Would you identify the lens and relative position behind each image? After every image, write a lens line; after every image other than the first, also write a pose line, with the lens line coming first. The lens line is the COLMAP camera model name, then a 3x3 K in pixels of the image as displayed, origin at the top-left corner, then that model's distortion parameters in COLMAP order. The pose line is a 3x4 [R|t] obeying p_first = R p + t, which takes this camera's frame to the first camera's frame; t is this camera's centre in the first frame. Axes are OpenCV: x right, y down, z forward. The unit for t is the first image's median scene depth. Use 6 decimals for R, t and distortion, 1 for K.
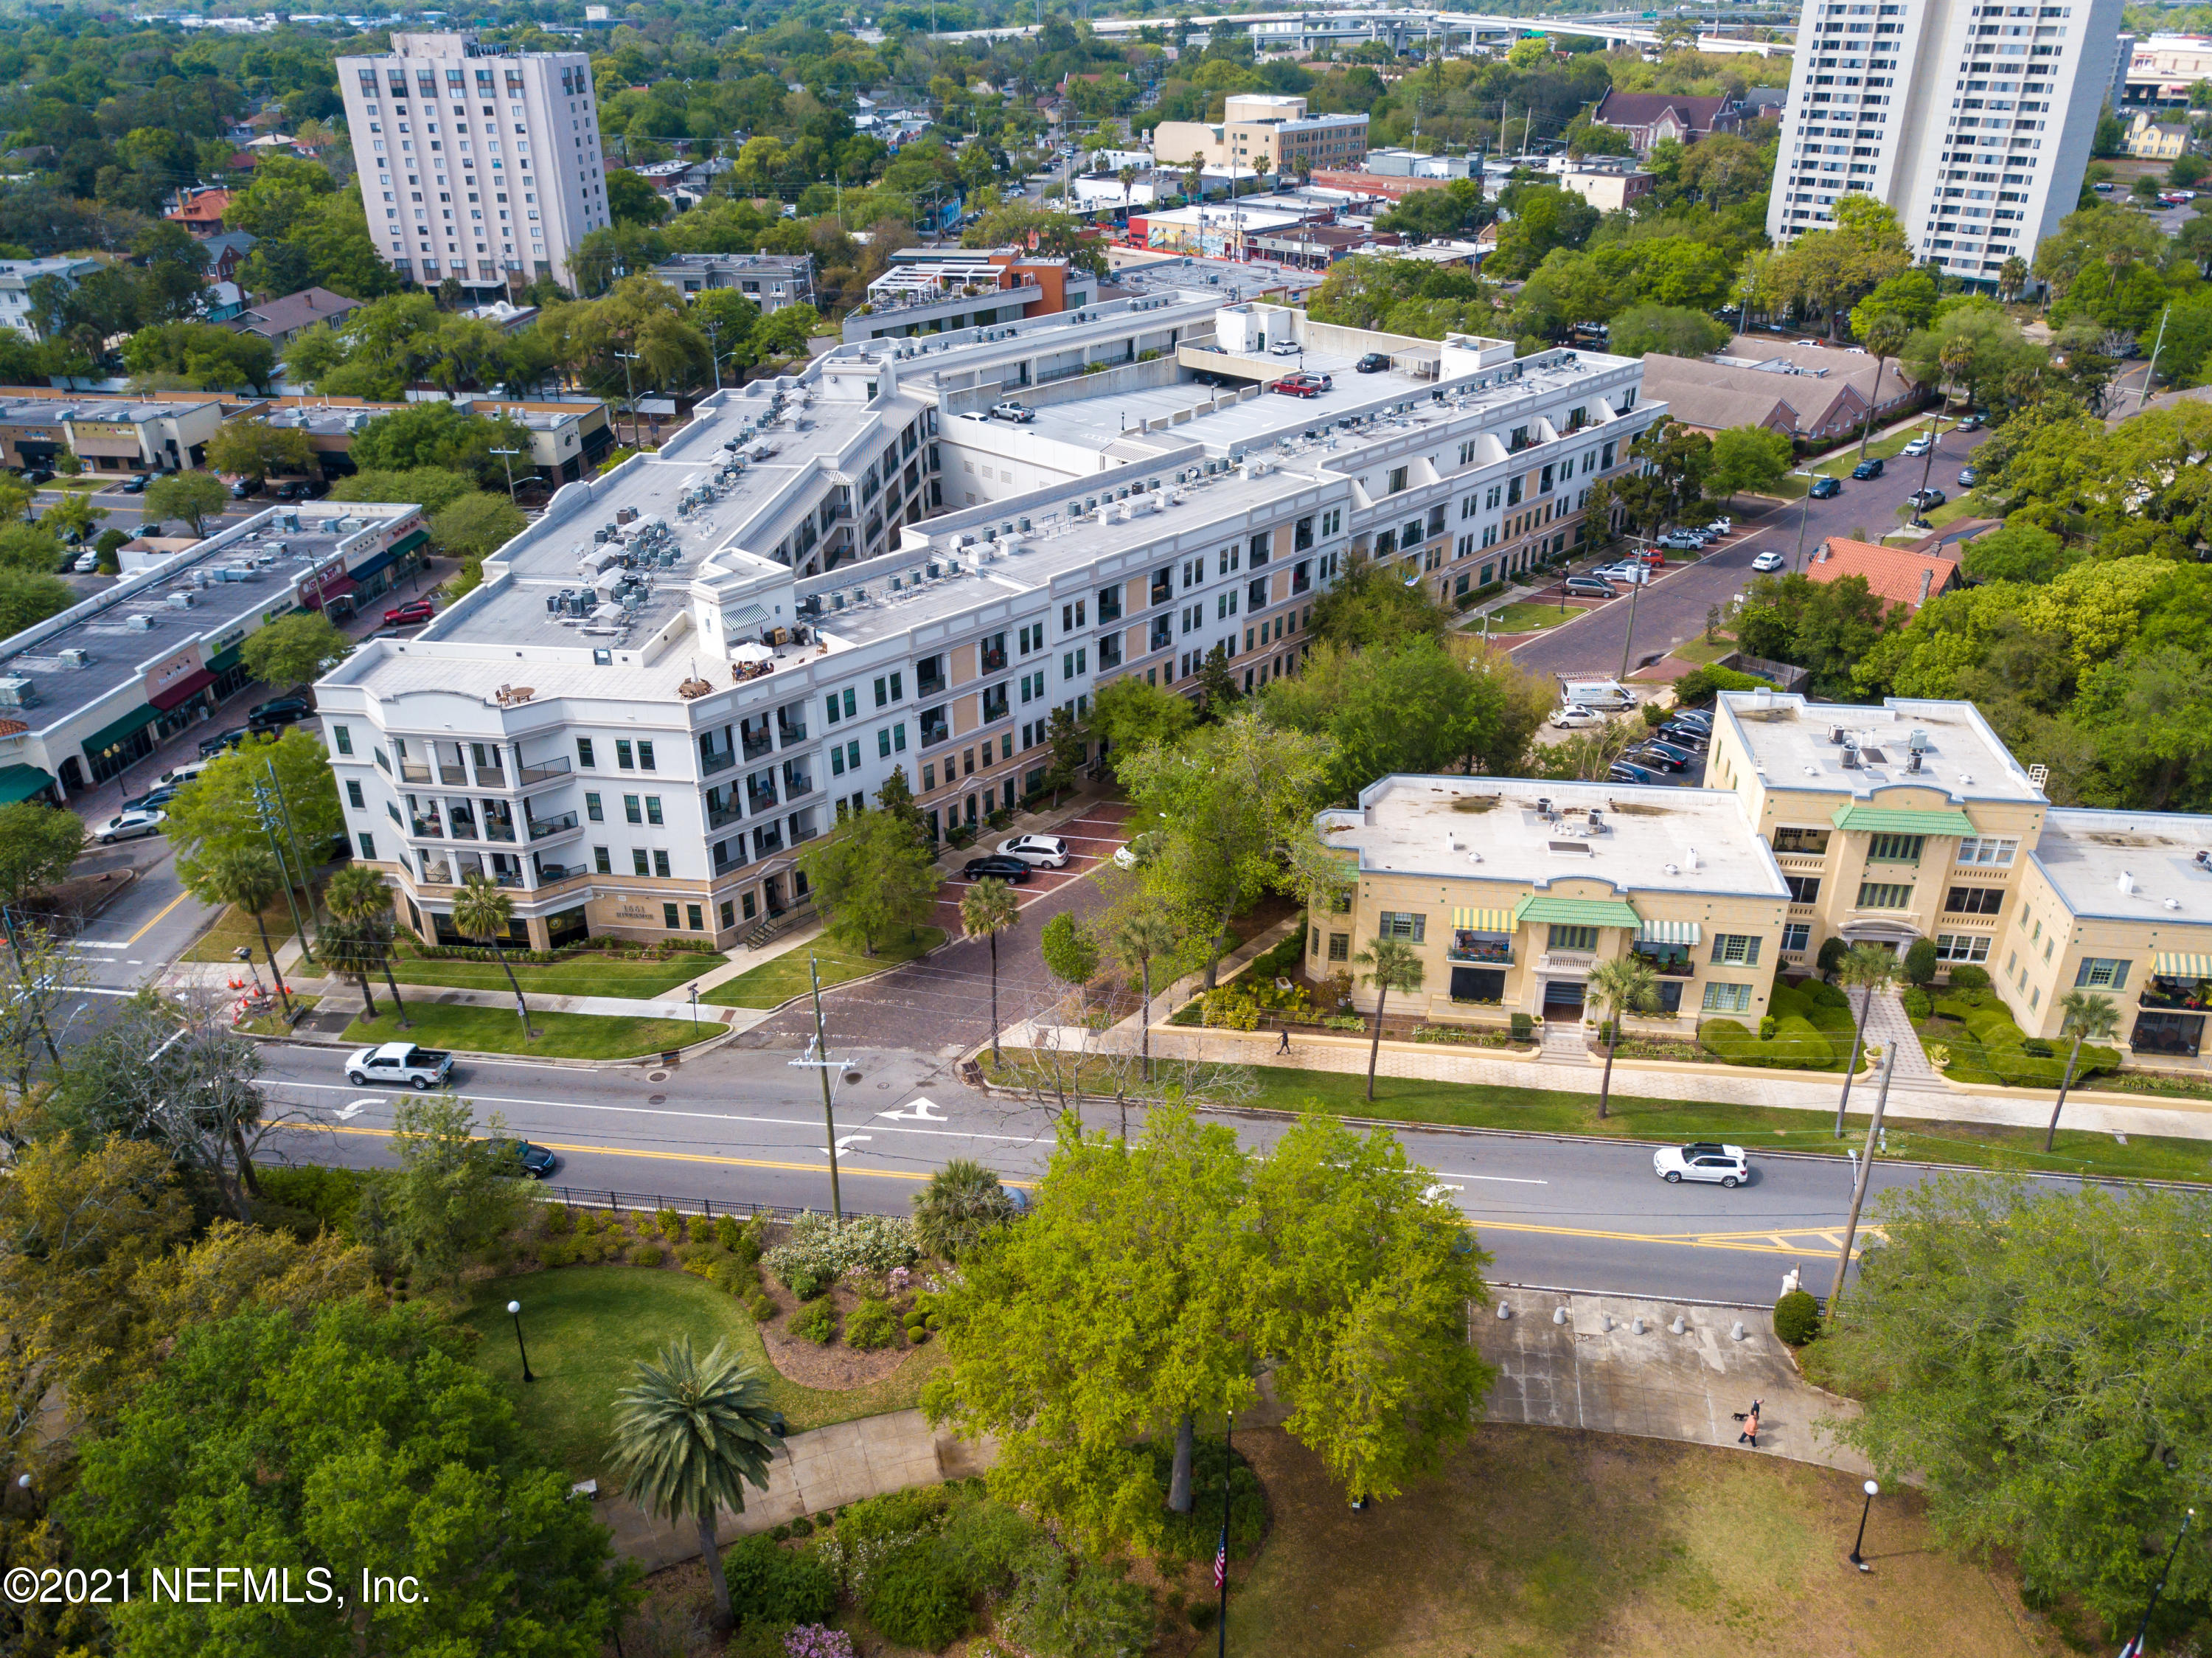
lens RADIAL K [[1678.4, 0, 1088.9], [0, 1678.4, 828.0], [0, 0, 1]] dist [0.014867, -0.005414]
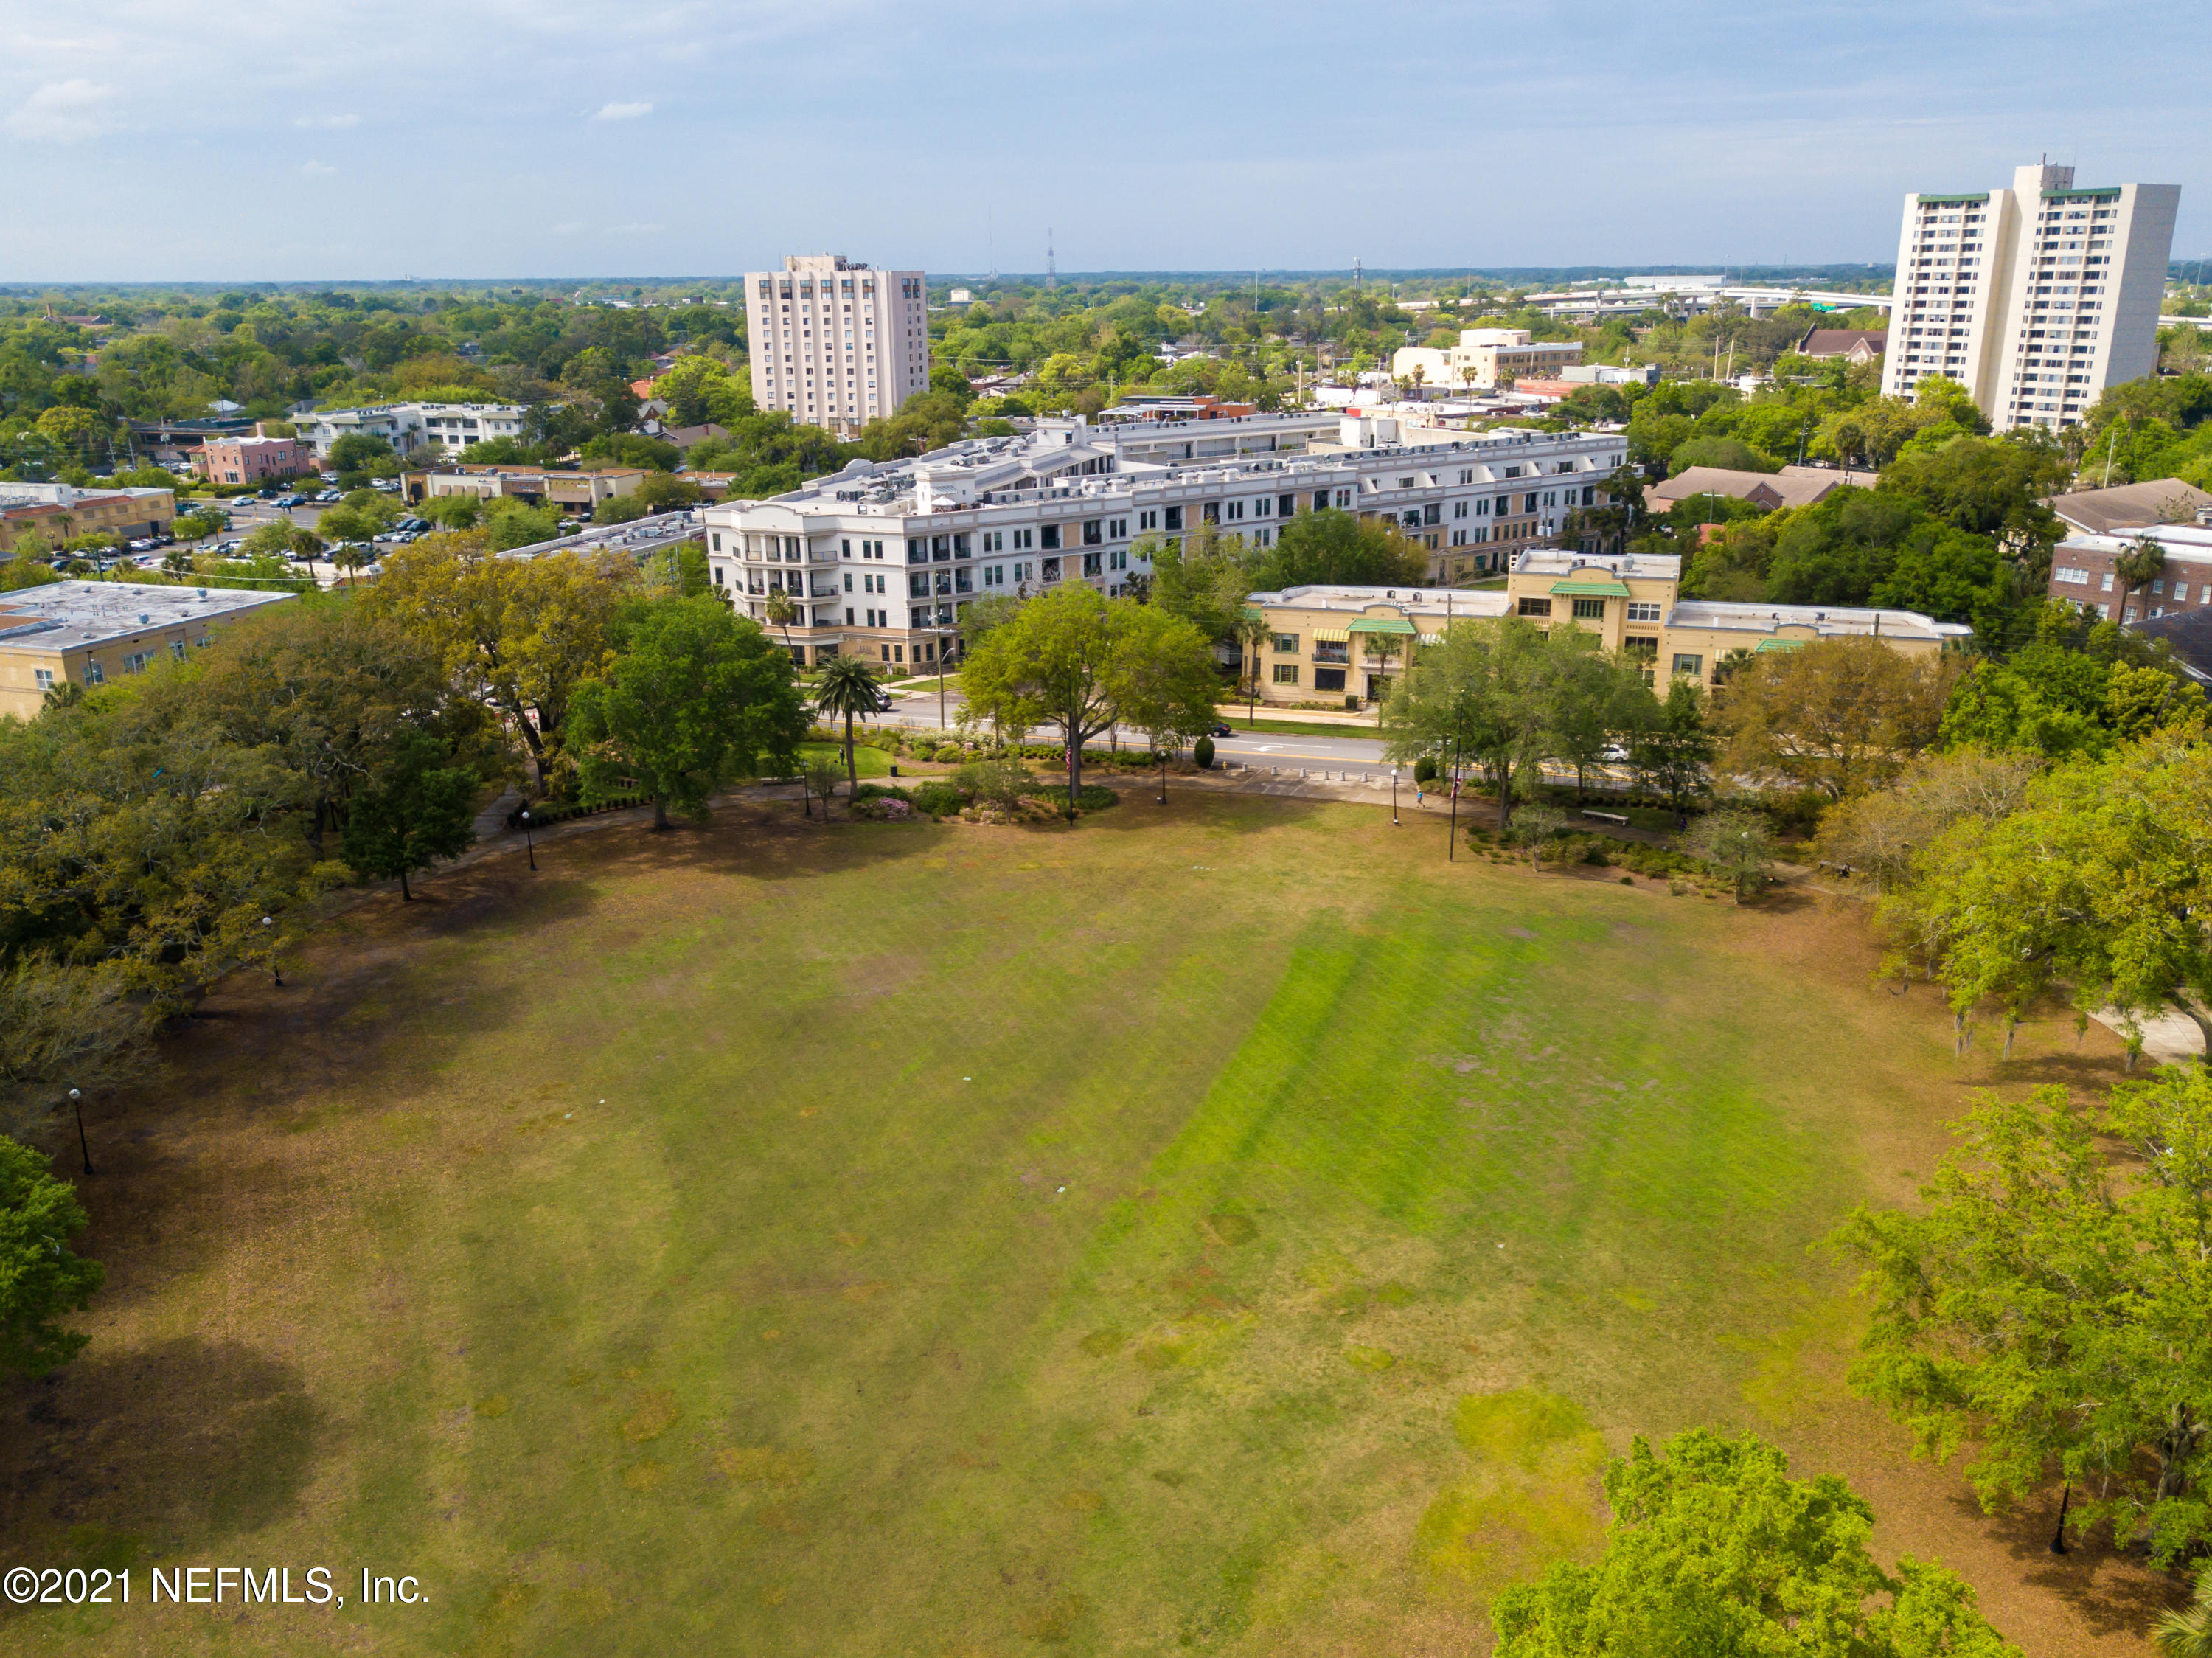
lens RADIAL K [[1740.5, 0, 1106.0], [0, 1740.5, 829.0], [0, 0, 1]] dist [0.018632, 0.002698]
pose [[0.983416, 0.054339, -0.173034, 0.191638], [-0.082024, 0.984170, -0.157103, 0.323351], [0.161758, 0.168690, 0.972306, -0.436046]]
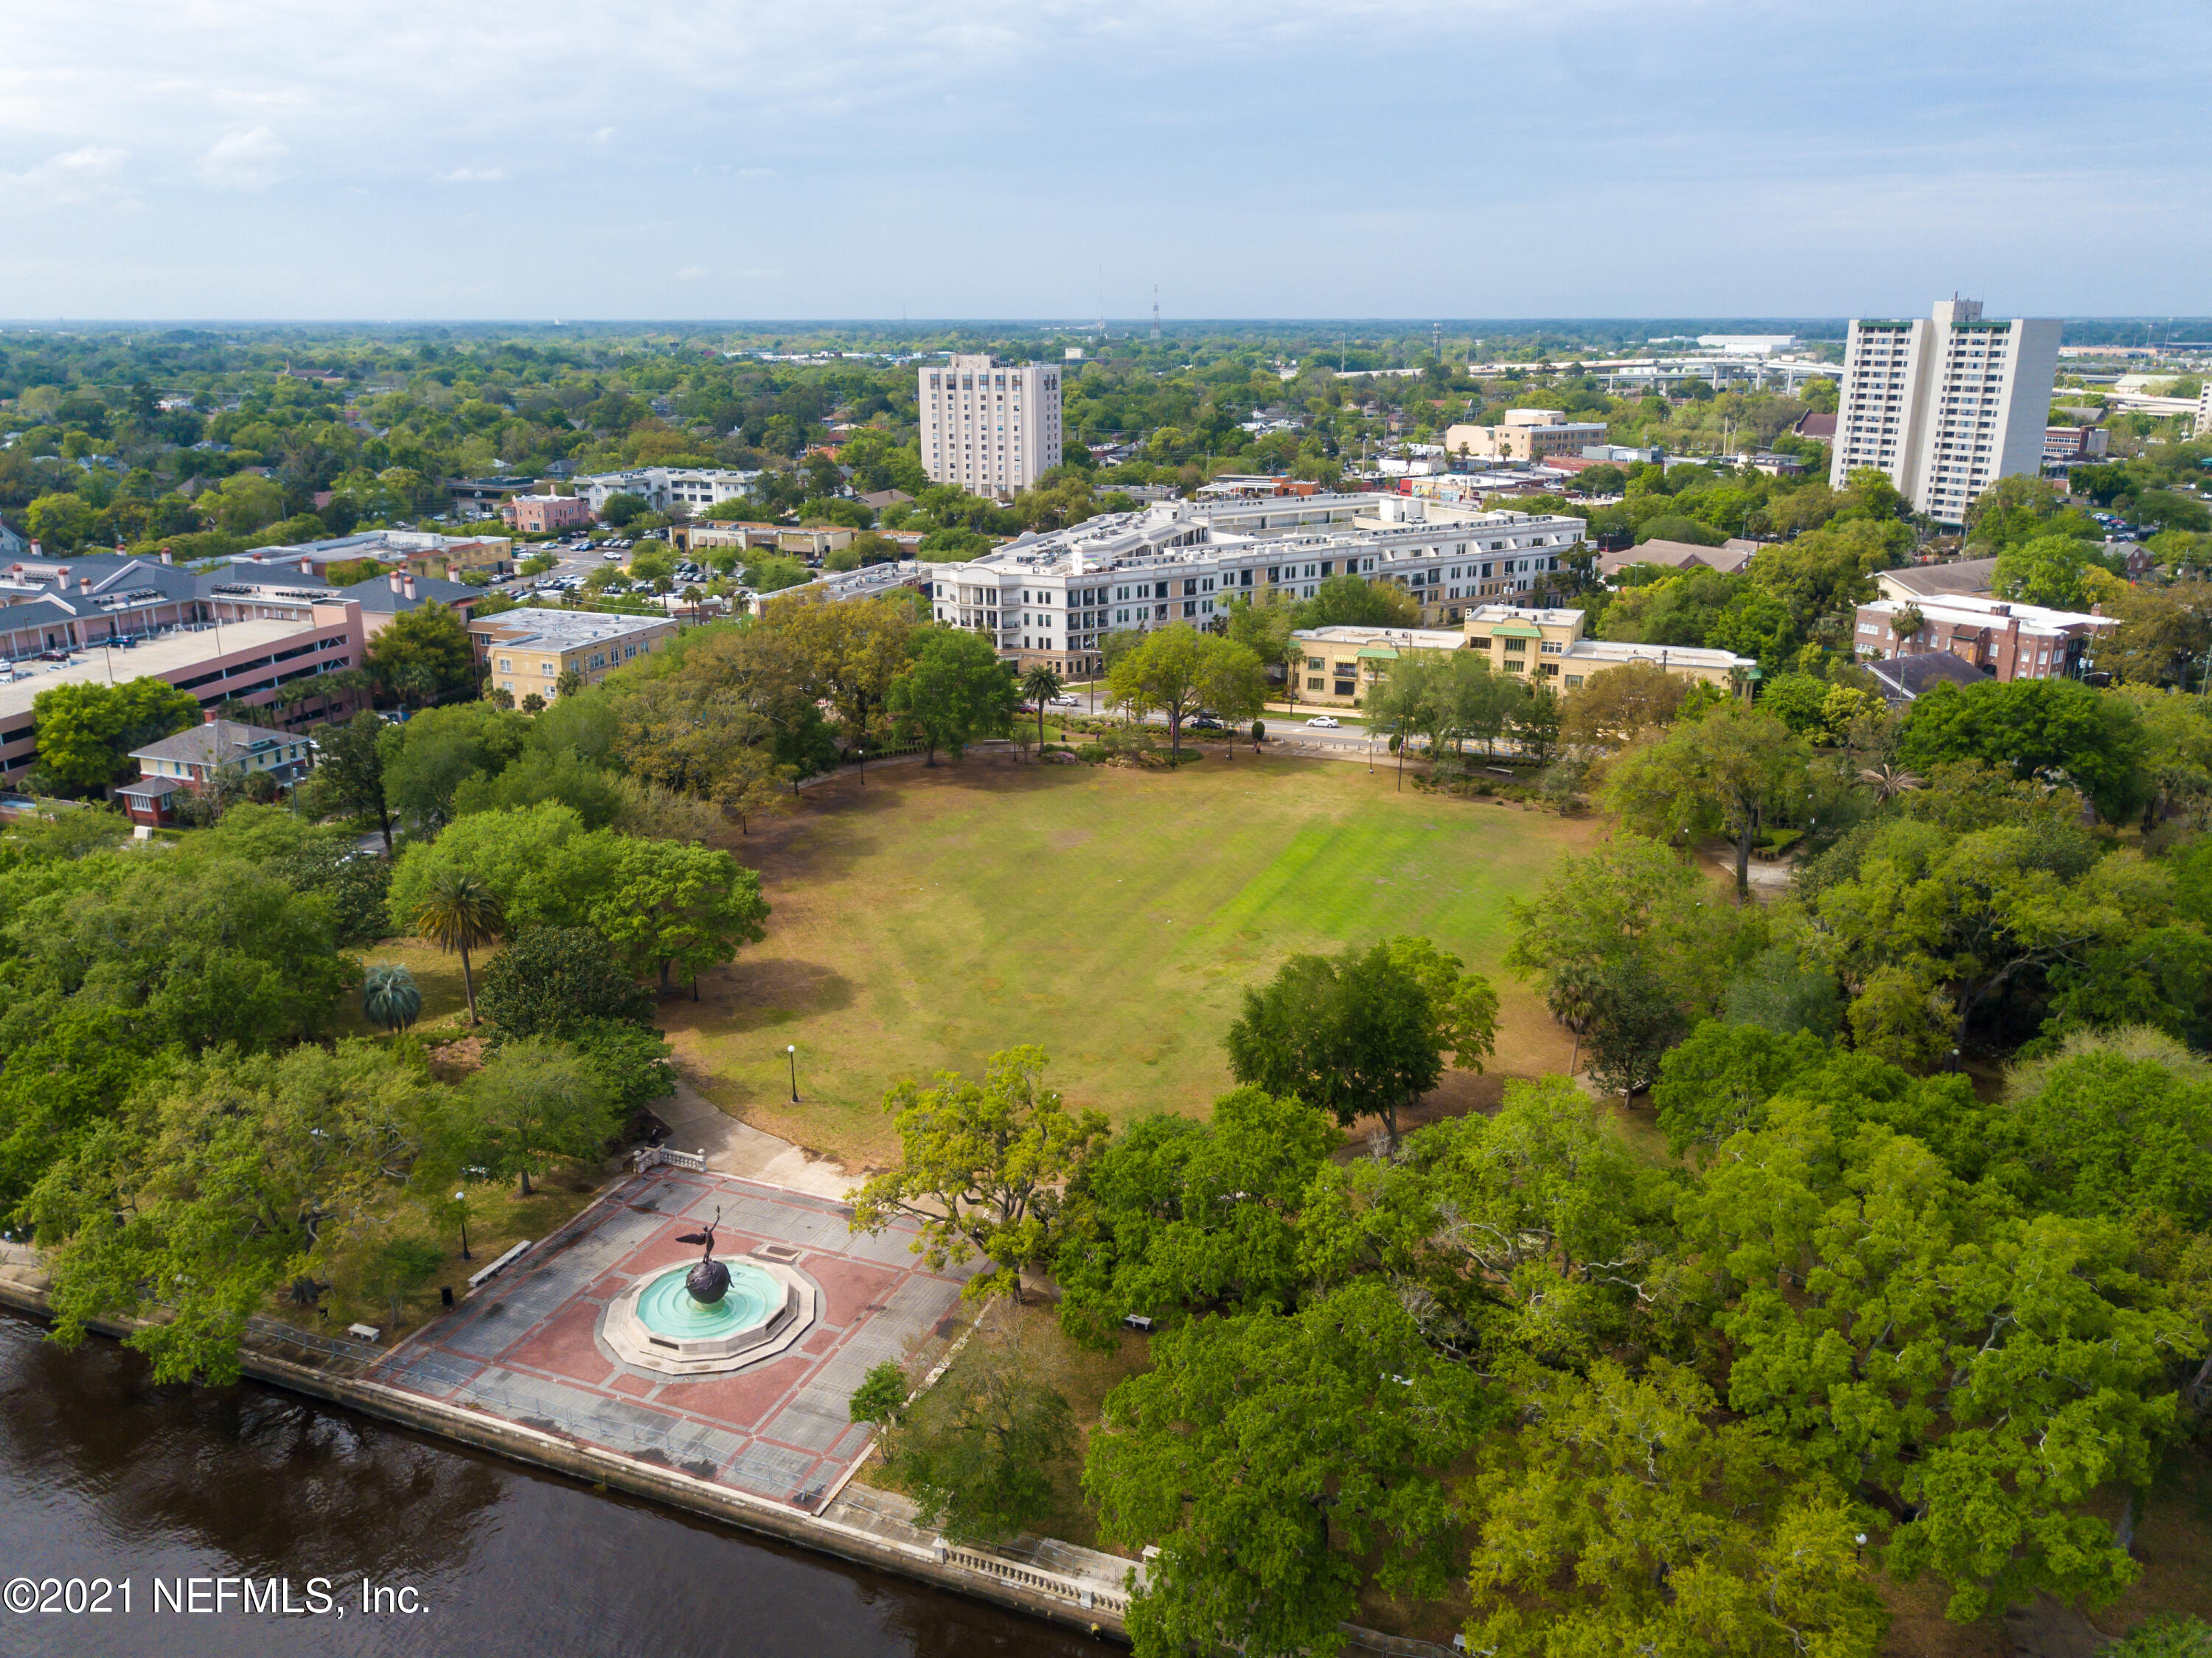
lens RADIAL K [[1680.1, 0, 1118.6], [0, 1680.1, 825.1], [0, 0, 1]] dist [0.036977, -0.032724]
pose [[0.972988, 0.075135, -0.218287, 0.283524], [-0.113316, 0.979247, -0.168032, 0.466154], [0.201132, 0.188229, 0.961309, -0.916276]]
